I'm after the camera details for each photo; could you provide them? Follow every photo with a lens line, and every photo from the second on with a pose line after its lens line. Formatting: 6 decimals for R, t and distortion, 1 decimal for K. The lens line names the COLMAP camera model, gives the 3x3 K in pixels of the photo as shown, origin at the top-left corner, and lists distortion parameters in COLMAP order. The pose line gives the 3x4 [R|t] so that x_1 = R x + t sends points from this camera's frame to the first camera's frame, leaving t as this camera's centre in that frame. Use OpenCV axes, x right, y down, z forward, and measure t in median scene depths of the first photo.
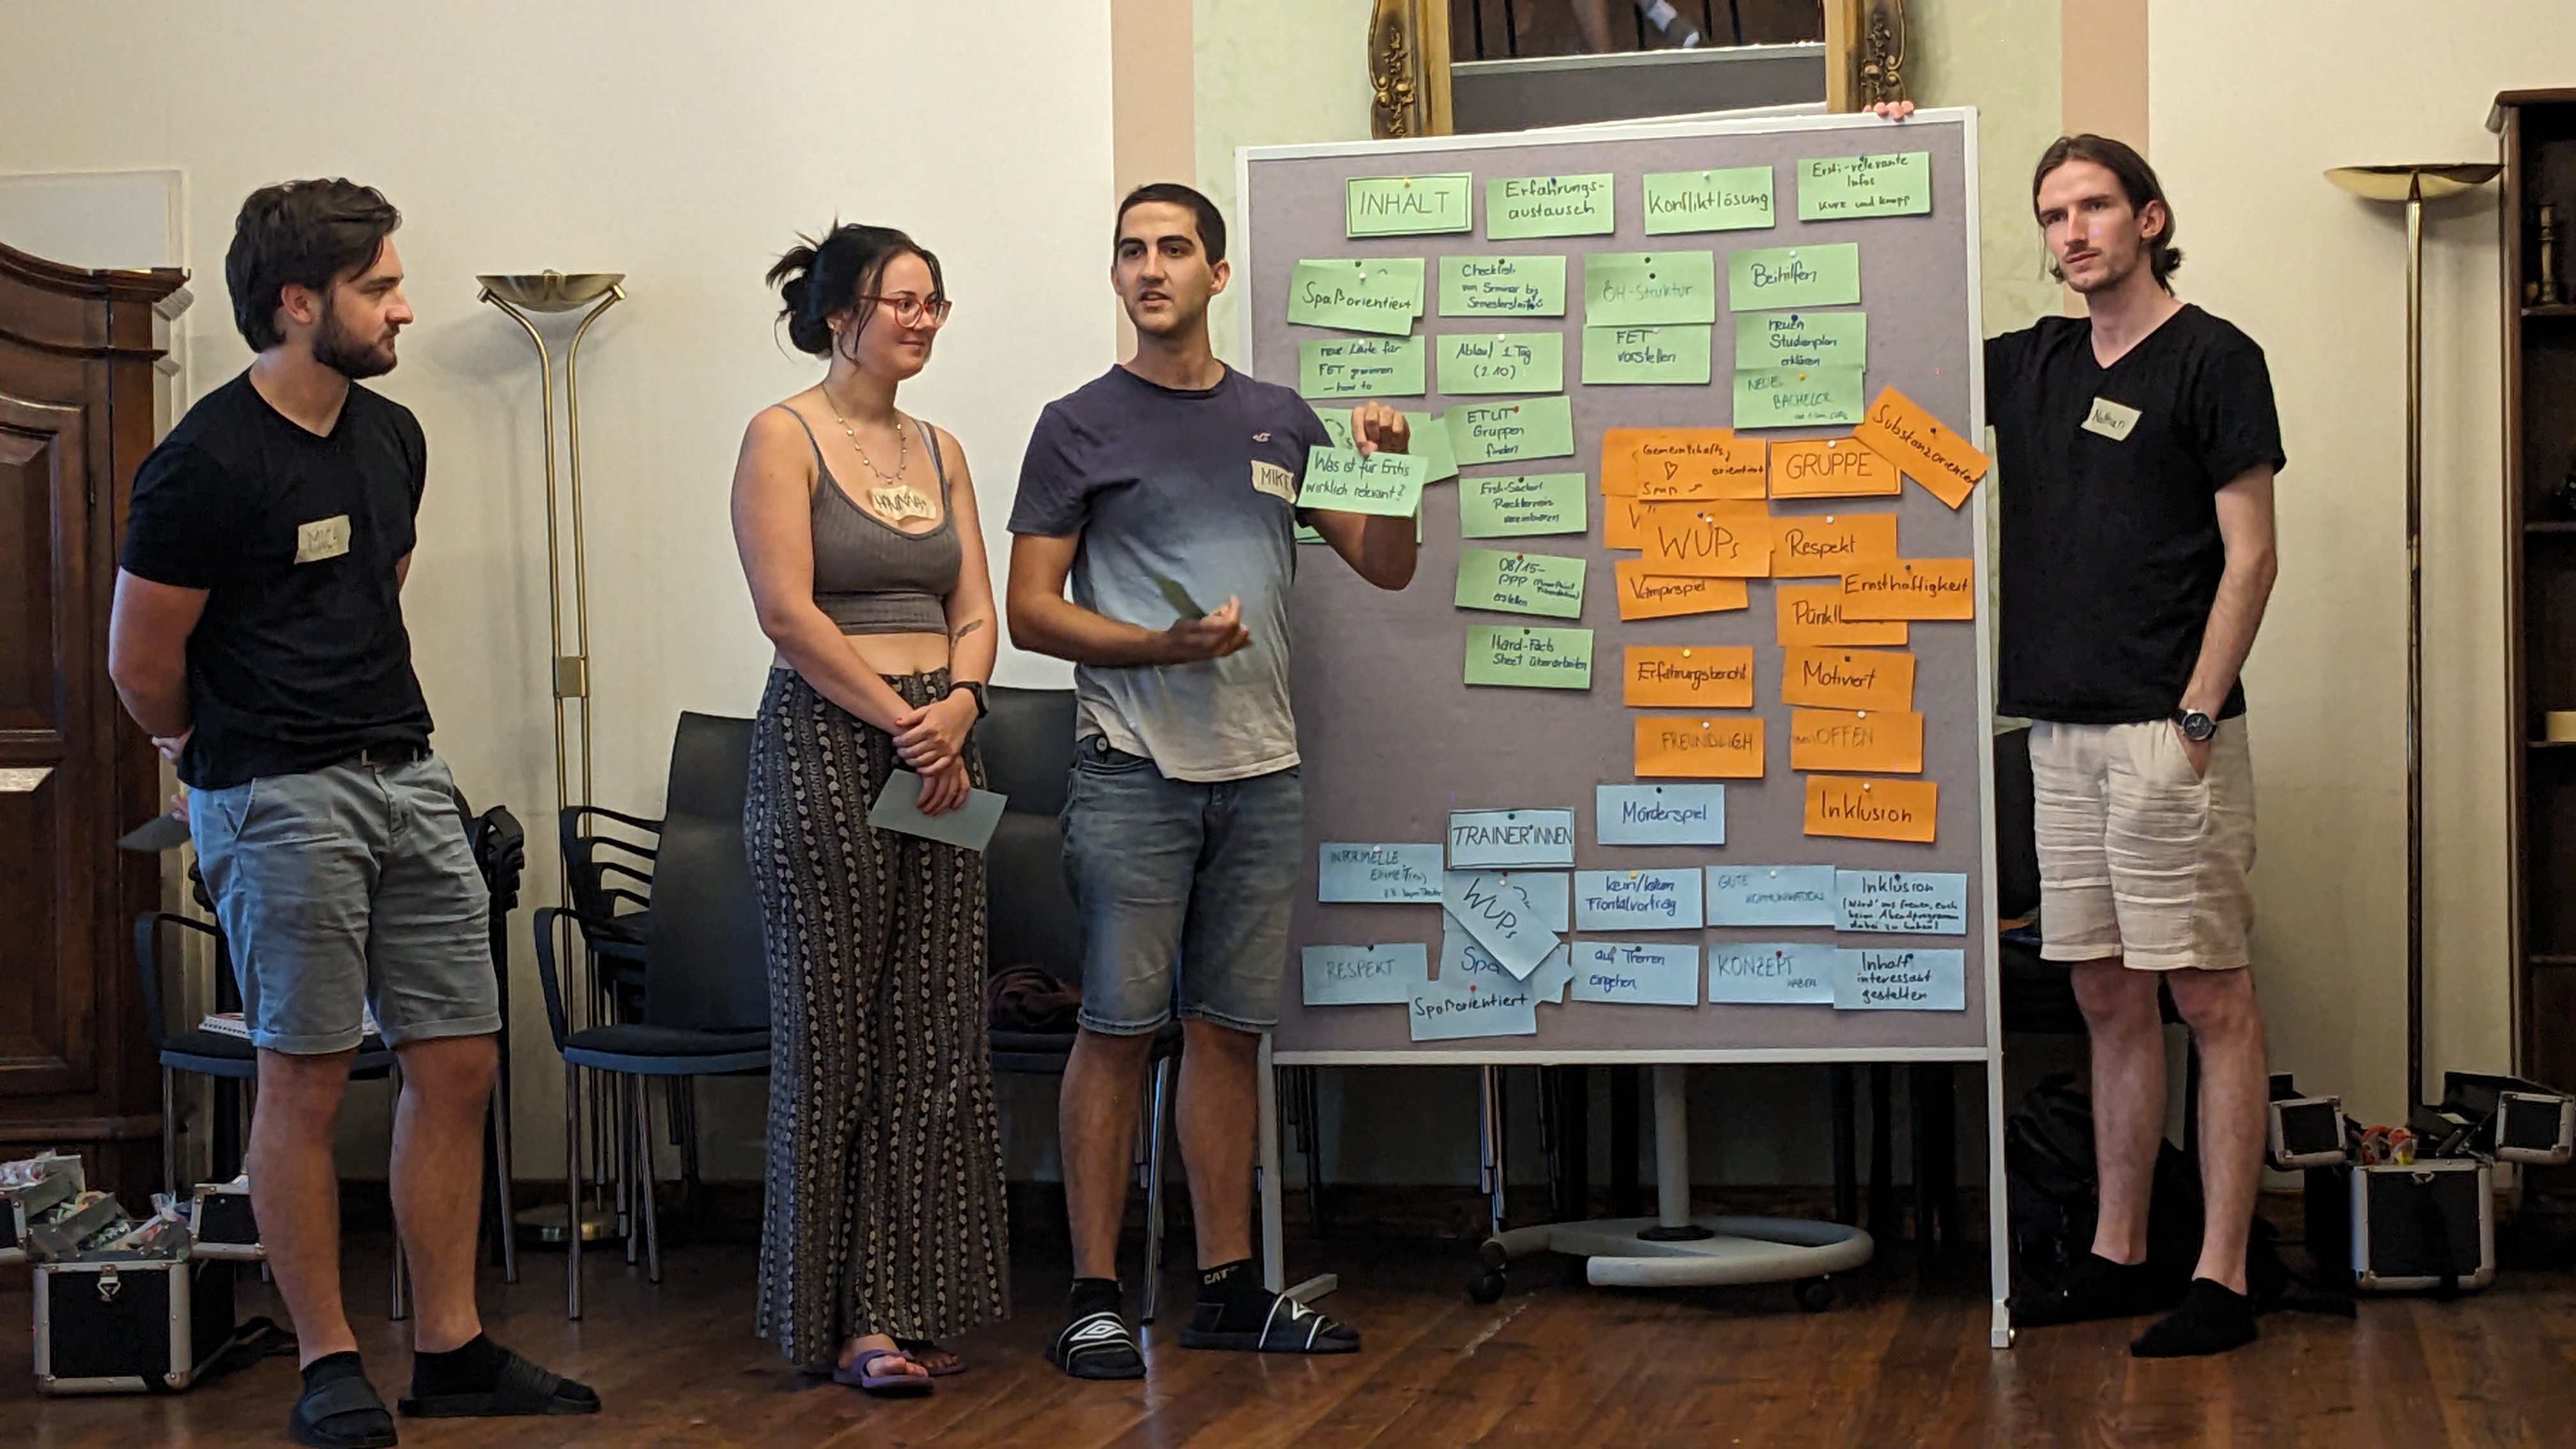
lens RADIAL K [[1936.9, 0, 1287.4], [0, 1936.9, 759.3], [0, 0, 1]] dist [0.073976, -0.101799]
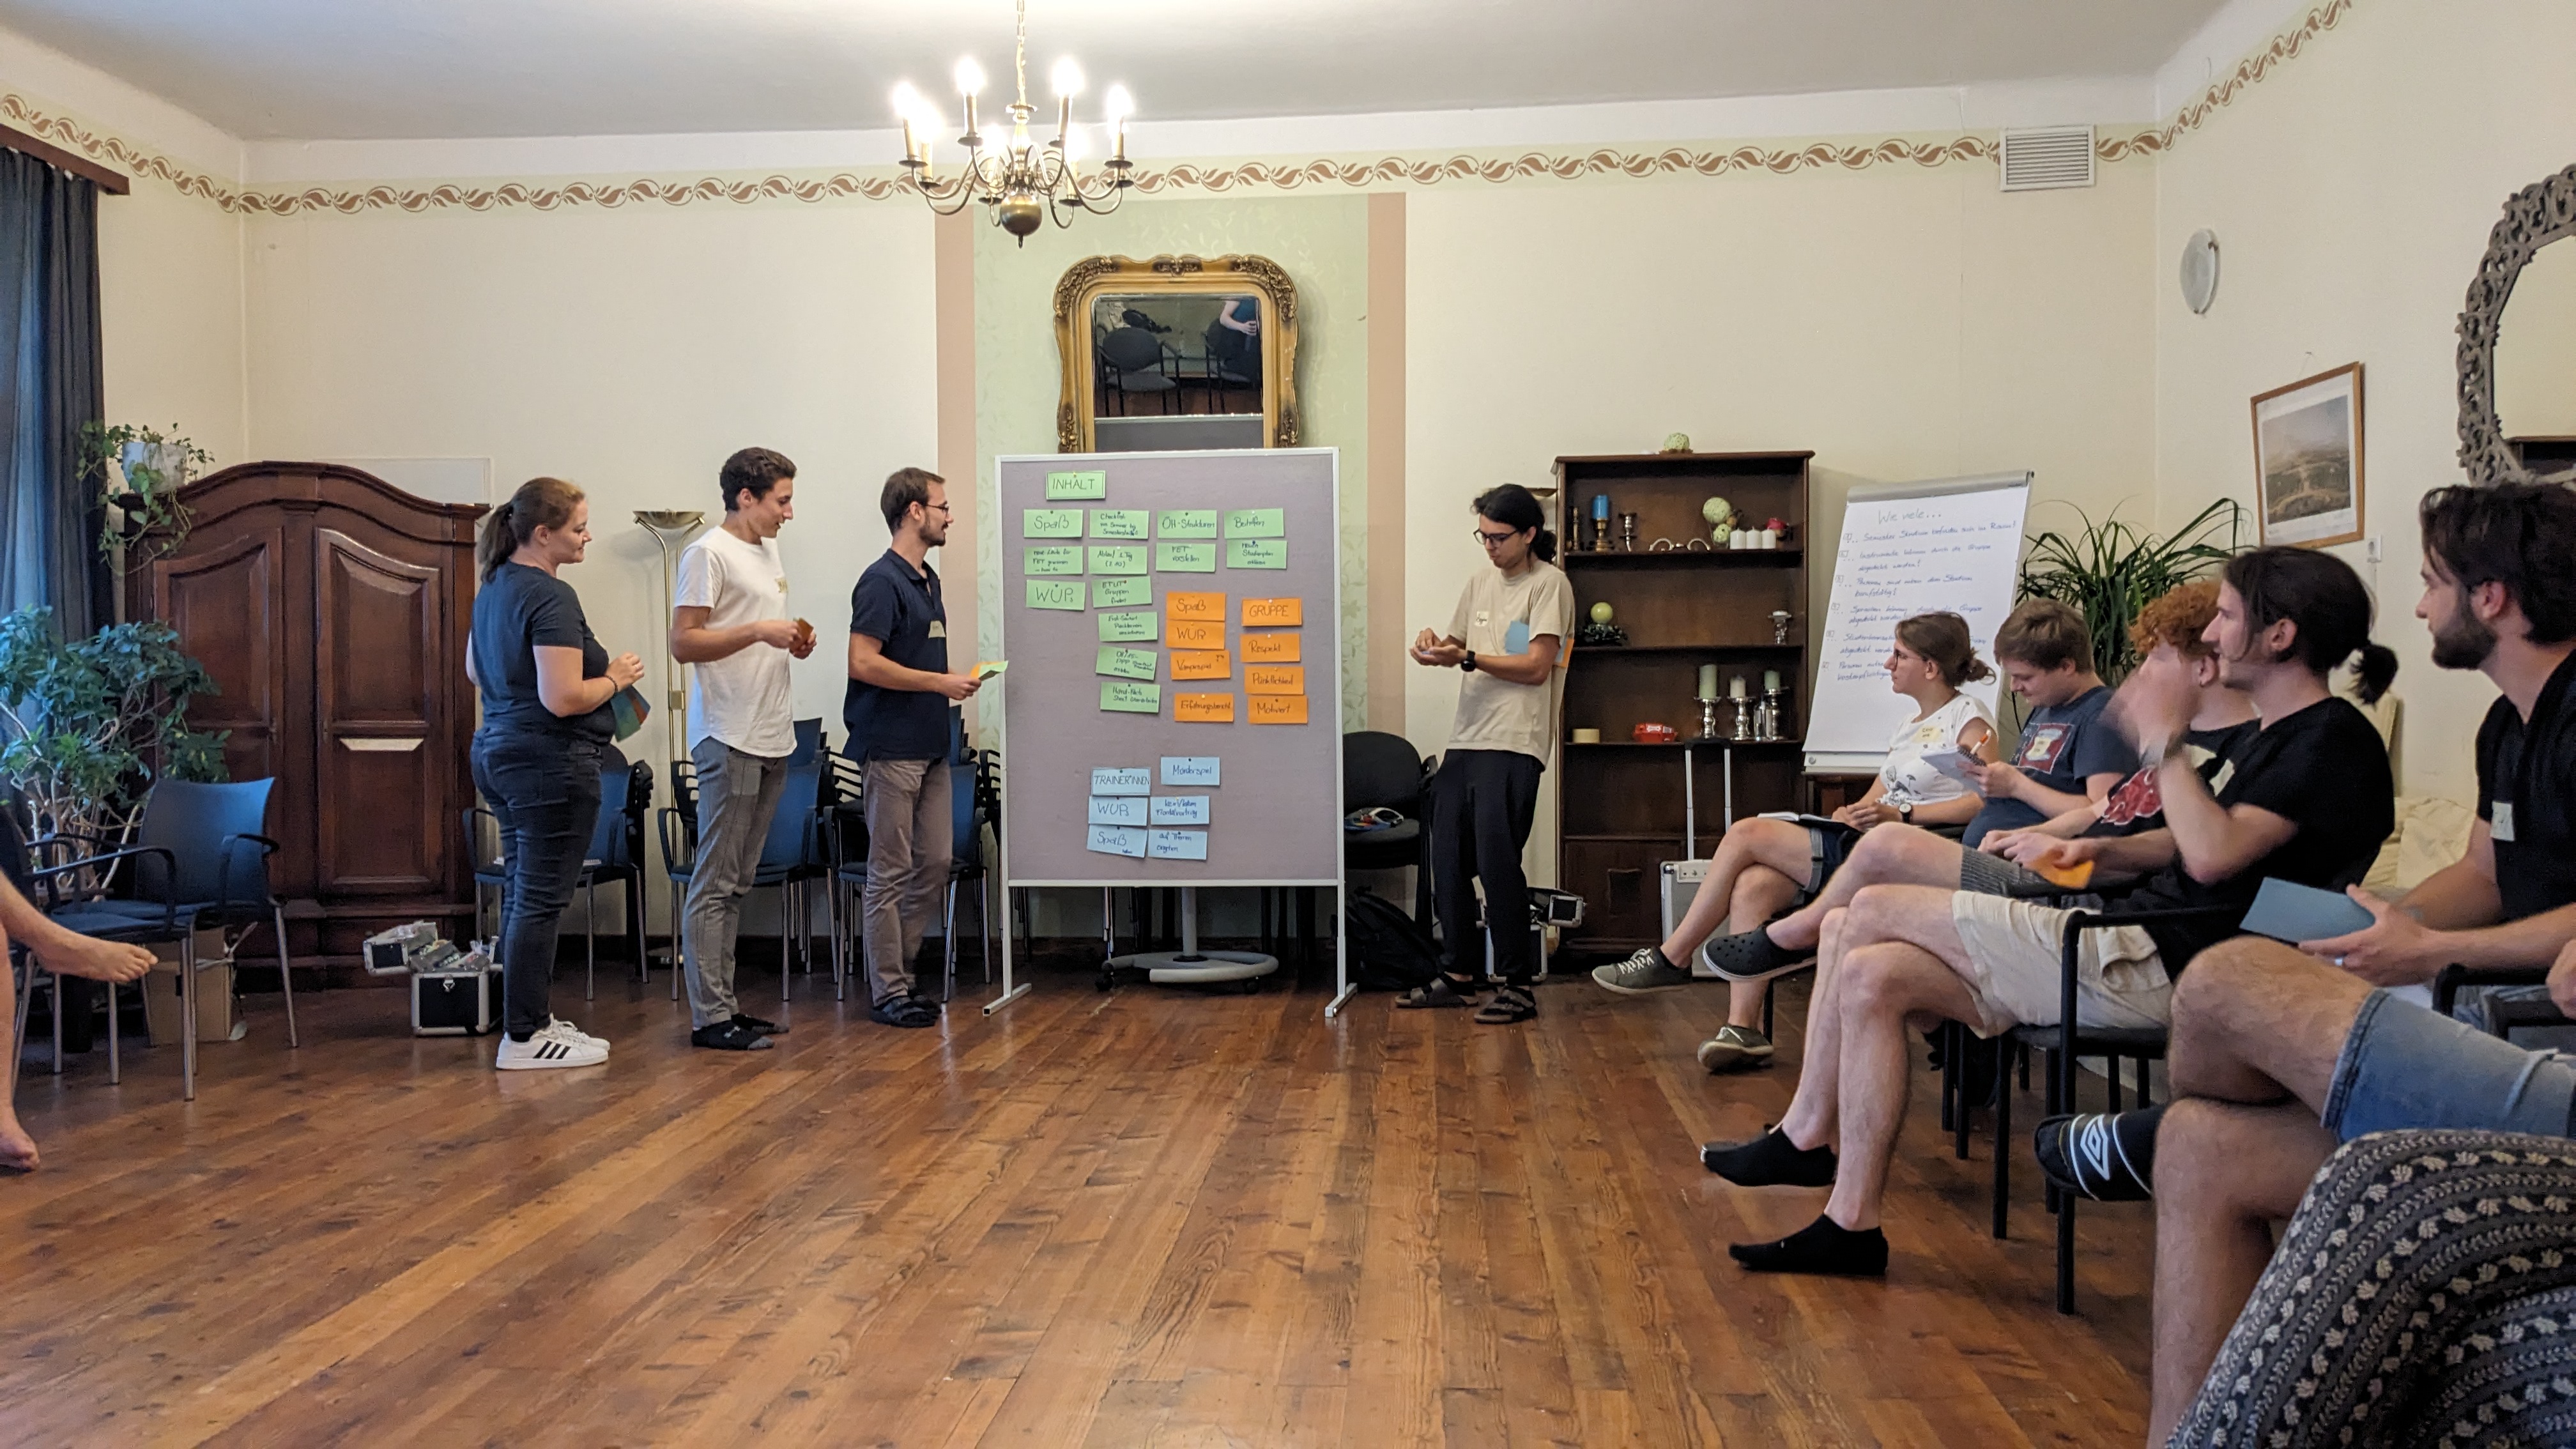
lens RADIAL K [[1936.9, 0, 1287.4], [0, 1936.9, 759.3], [0, 0, 1]] dist [0.073976, -0.101799]
pose [[0.988075, 0.011318, 0.153554, -0.033336], [-0.011041, 0.999936, -0.002655, 0.020743], [-0.153574, 0.000928, 0.988137, -1.196315]]
